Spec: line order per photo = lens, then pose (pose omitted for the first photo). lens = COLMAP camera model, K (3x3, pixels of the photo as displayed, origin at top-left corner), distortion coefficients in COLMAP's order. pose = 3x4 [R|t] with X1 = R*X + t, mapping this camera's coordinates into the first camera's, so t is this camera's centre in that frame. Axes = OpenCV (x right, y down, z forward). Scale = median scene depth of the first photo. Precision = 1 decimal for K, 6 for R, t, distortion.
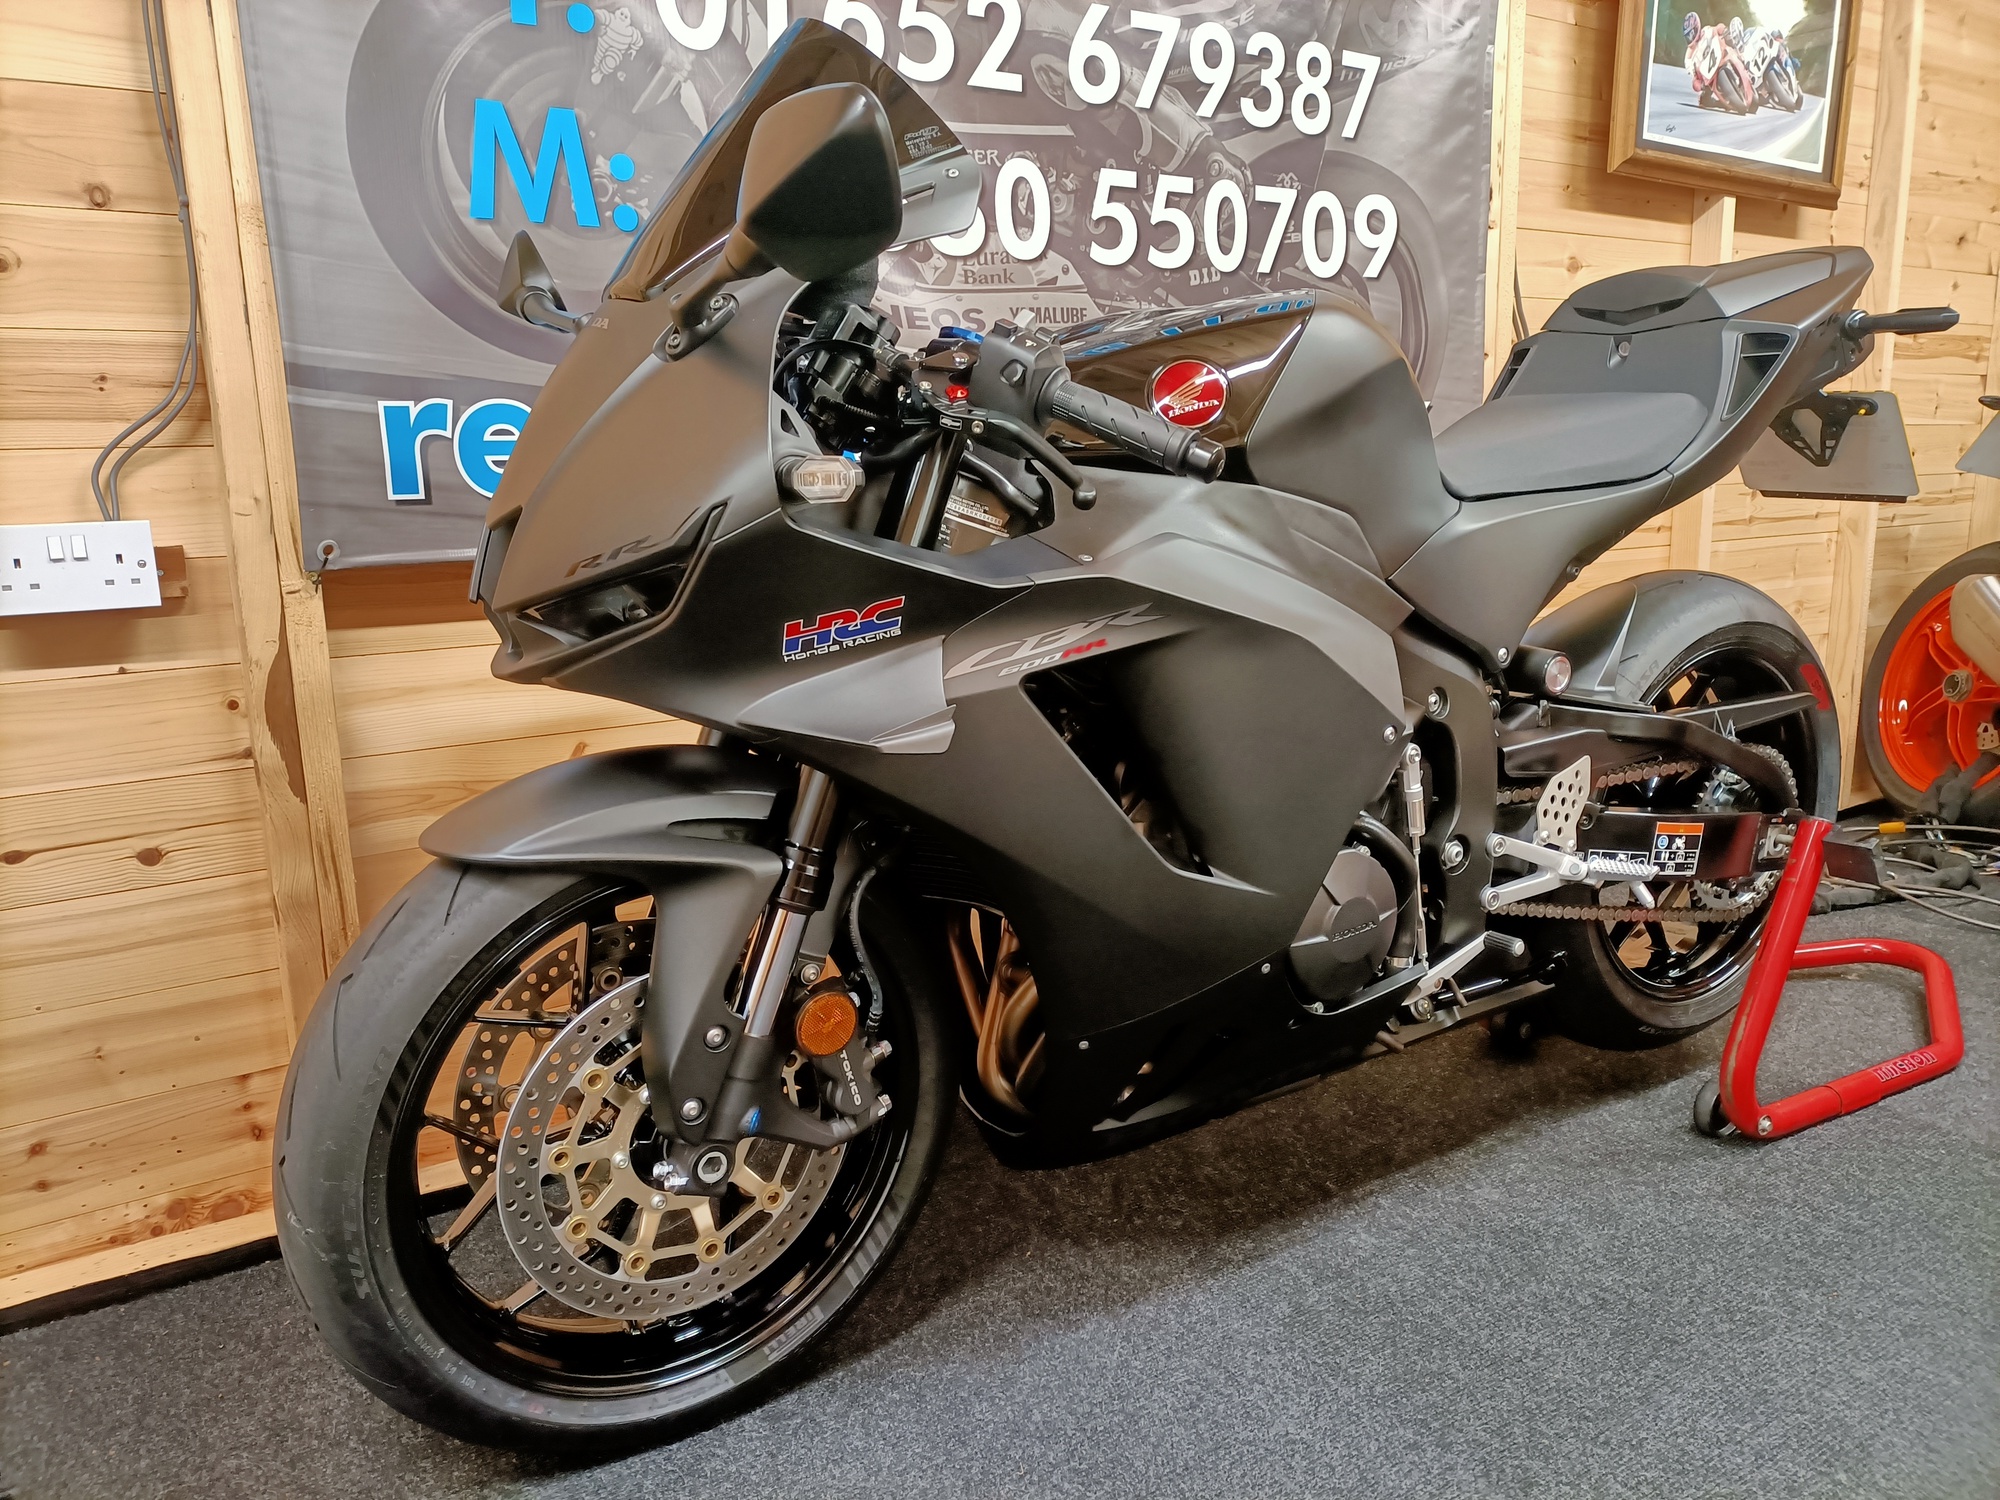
lens RADIAL K [[1492.4, 0, 1005.8], [0, 1492.4, 760.0], [0, 0, 1]] dist [0.044443, -0.056036]
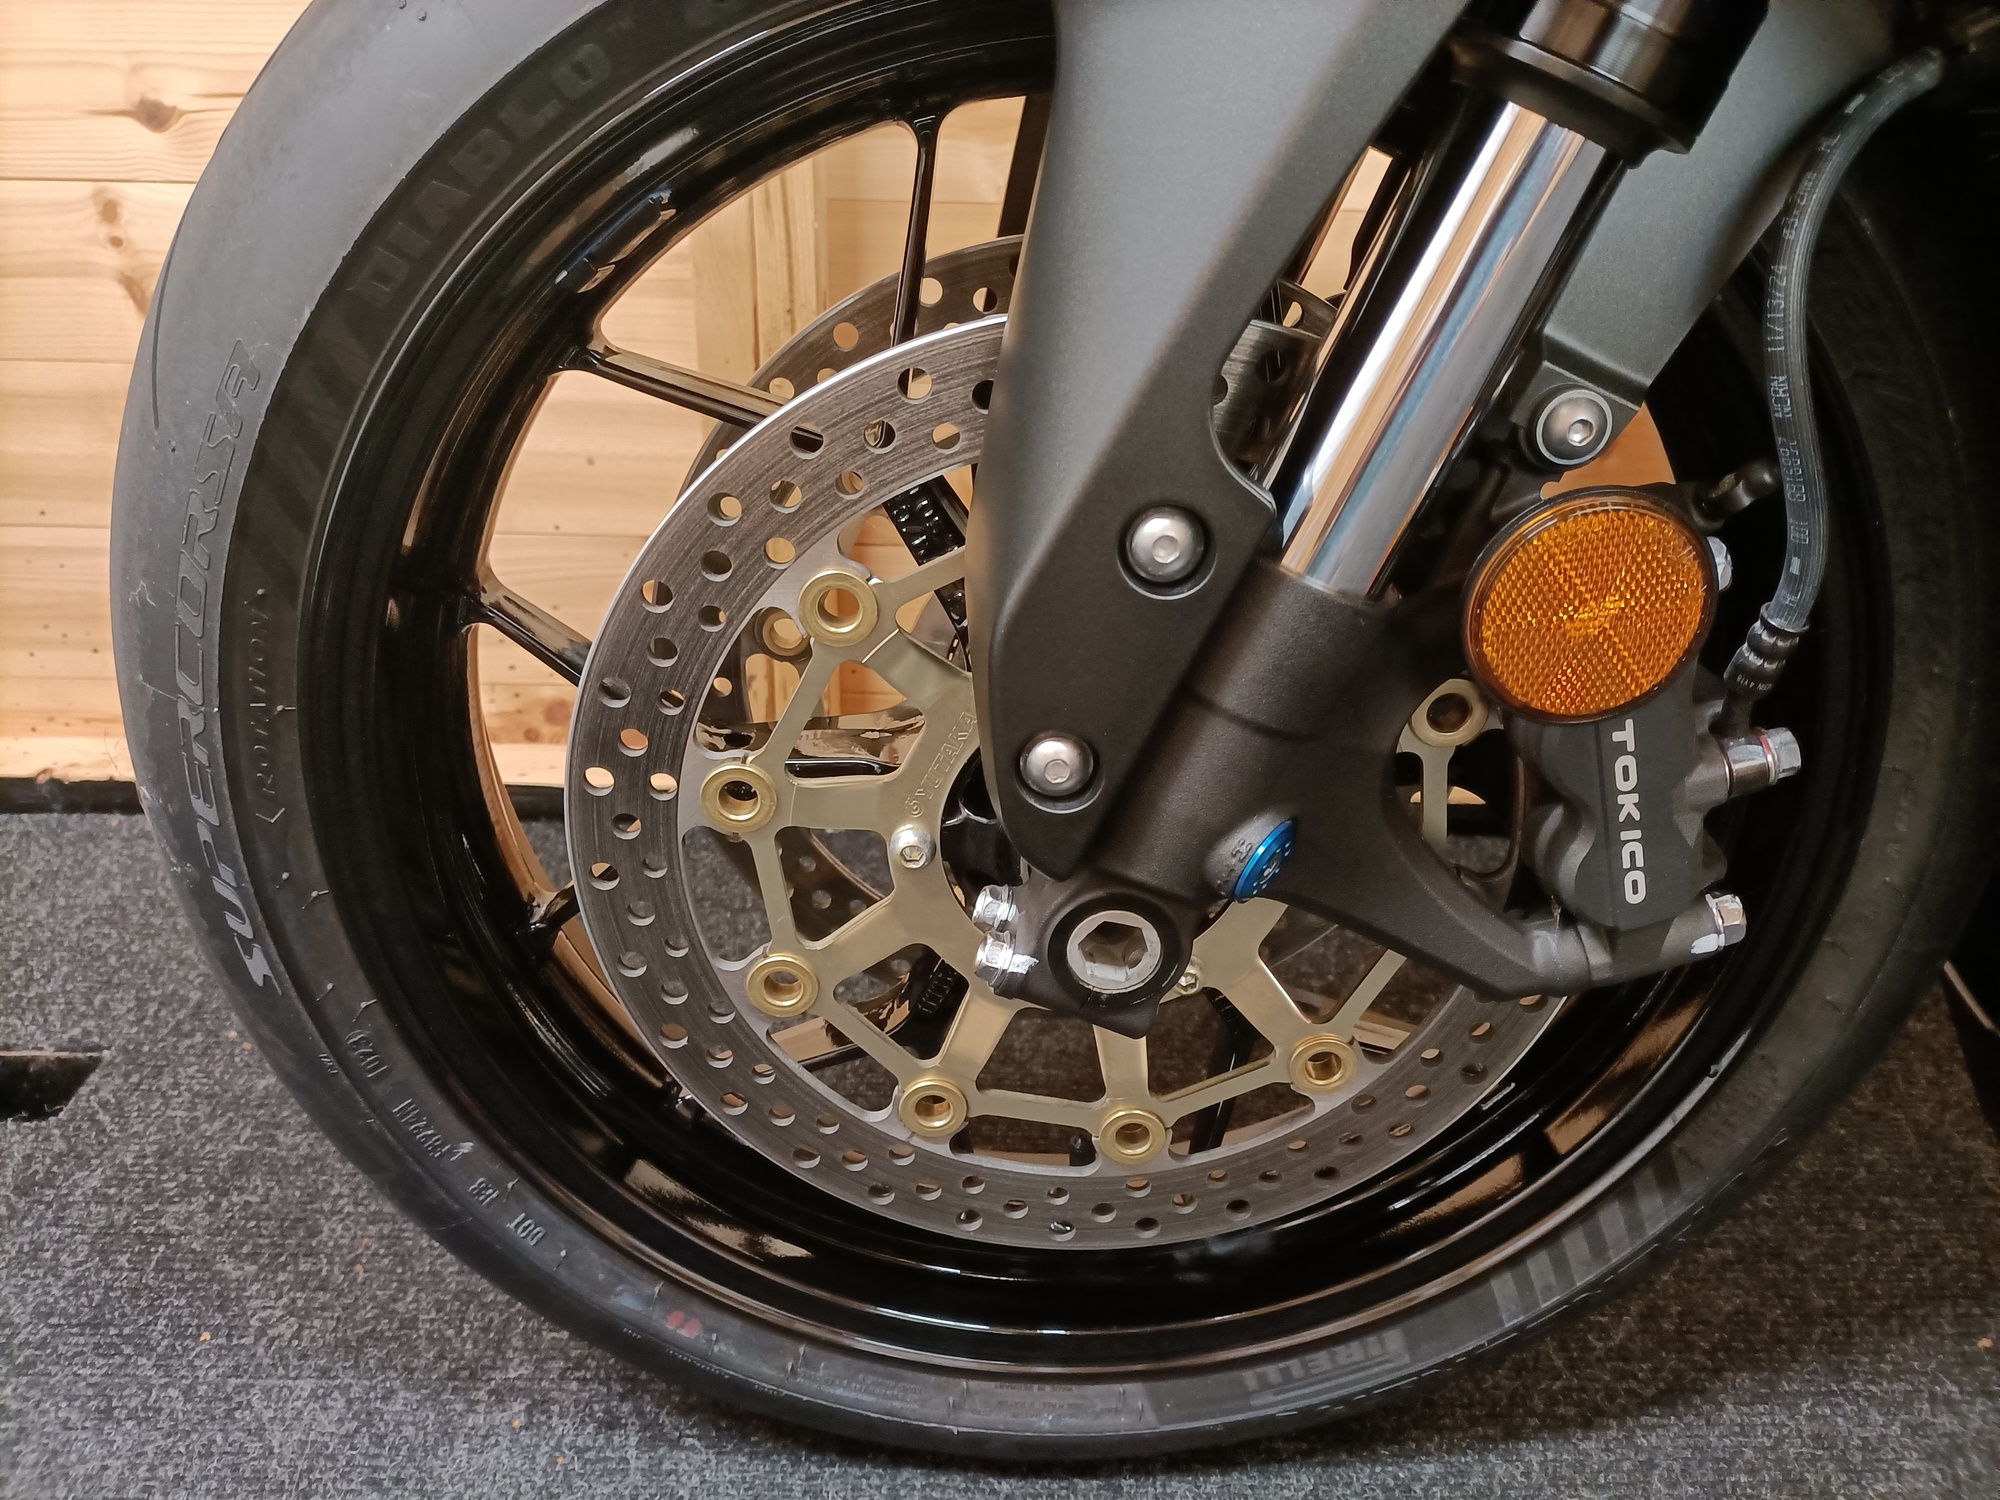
lens RADIAL K [[1492.4, 0, 1005.8], [0, 1492.4, 760.0], [0, 0, 1]] dist [0.044443, -0.056036]
pose [[0.836029, 0.264365, -0.480798, -0.051061], [-0.151138, 0.953330, 0.261381, 0.109762], [0.527459, -0.145855, 0.836967, 0.527327]]
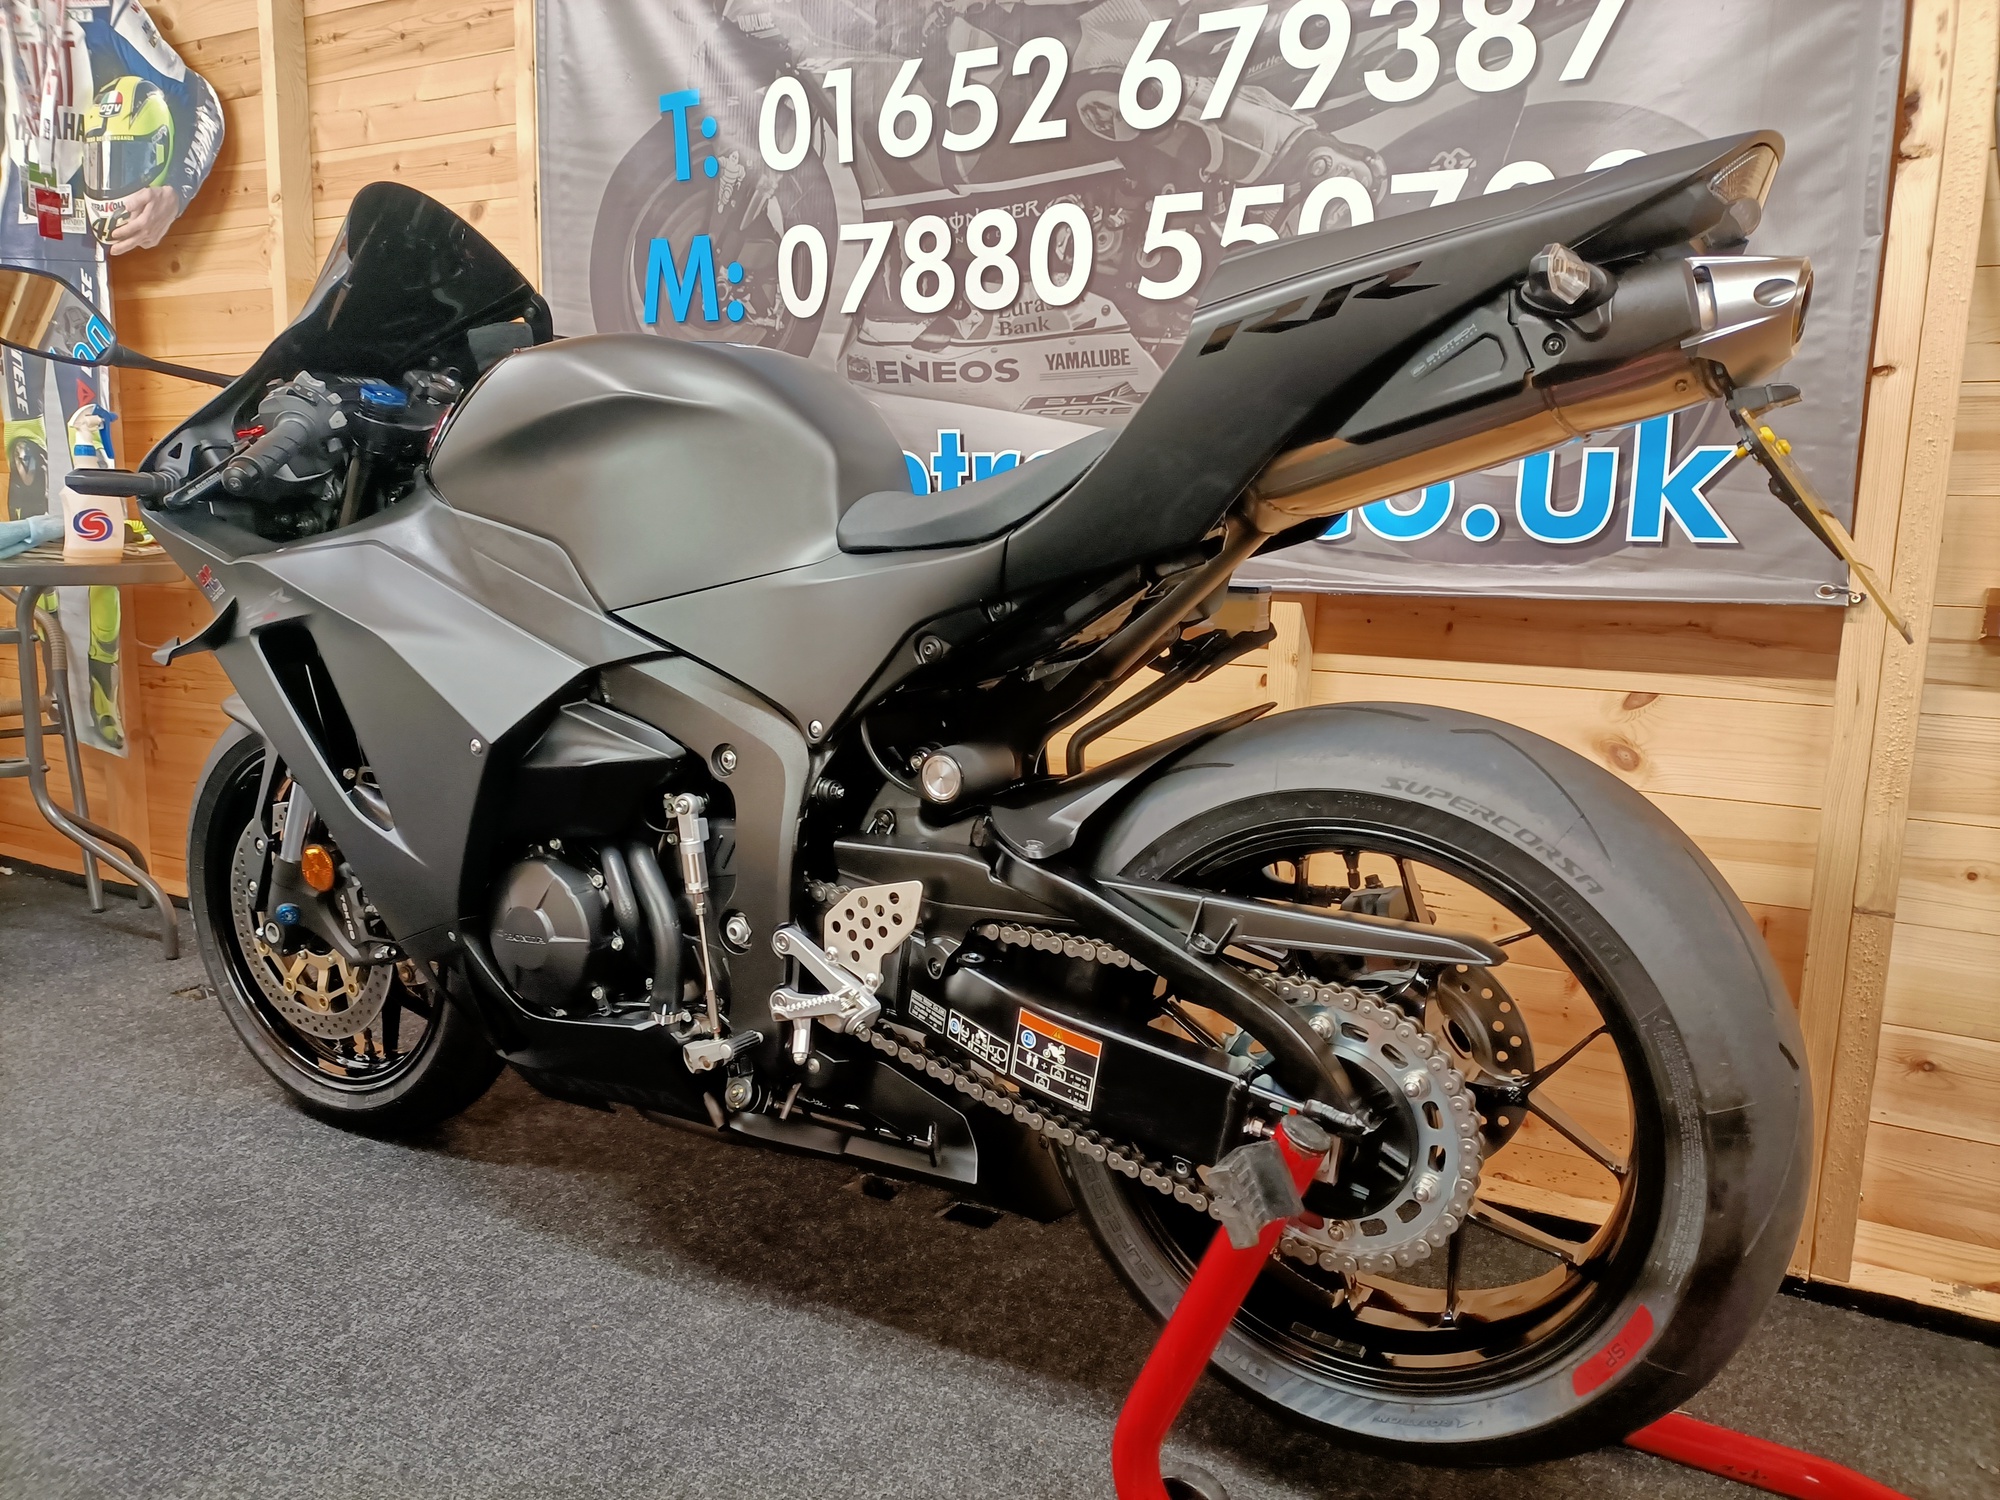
lens RADIAL K [[1483.1, 0, 1016.4], [0, 1483.1, 761.4], [0, 0, 1]] dist [0.053458, -0.059754]
pose [[0.456209, 0.172436, -0.873006, 1.073433], [-0.212241, 0.973818, 0.081437, -0.137575], [0.864191, 0.148135, 0.480863, 0.652600]]
